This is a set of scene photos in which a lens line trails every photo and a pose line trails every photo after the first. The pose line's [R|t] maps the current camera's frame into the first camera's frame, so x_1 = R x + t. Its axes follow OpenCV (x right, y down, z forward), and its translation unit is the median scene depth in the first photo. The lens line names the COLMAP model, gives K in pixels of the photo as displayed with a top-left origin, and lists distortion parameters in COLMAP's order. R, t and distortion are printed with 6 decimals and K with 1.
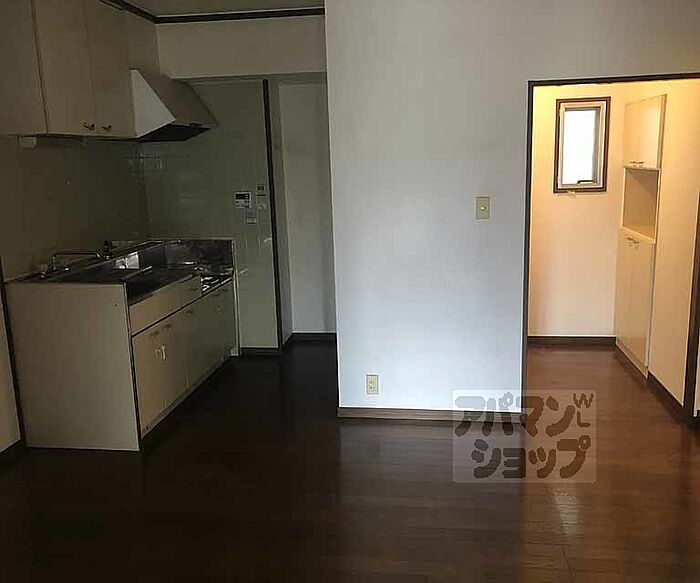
lens RADIAL K [[629.0, 0, 350.0], [0, 629.0, 291.5], [0, 0, 1]] dist [-0.016040, -0.013353]
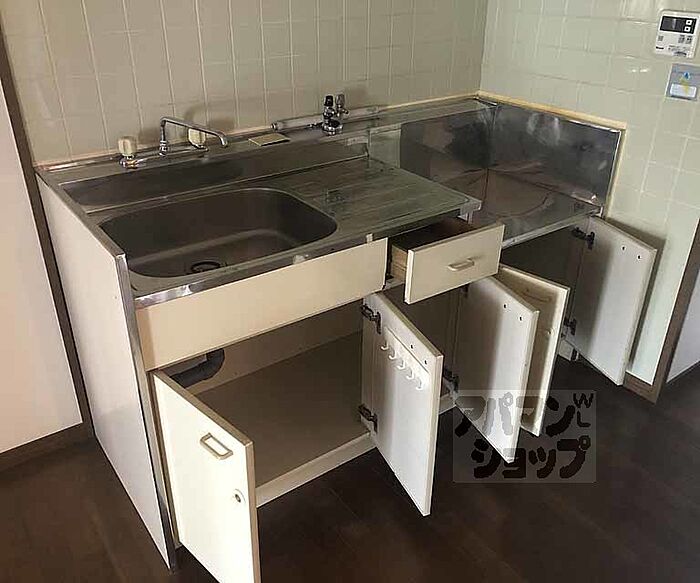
lens RADIAL K [[629.0, 0, 350.0], [0, 629.0, 291.5], [0, 0, 1]] dist [-0.016040, -0.013353]
pose [[0.703889, 0.360055, -0.612292, -0.020604], [-0.165901, 0.921499, 0.351164, -0.111915], [0.690665, -0.145600, 0.708366, 0.625681]]
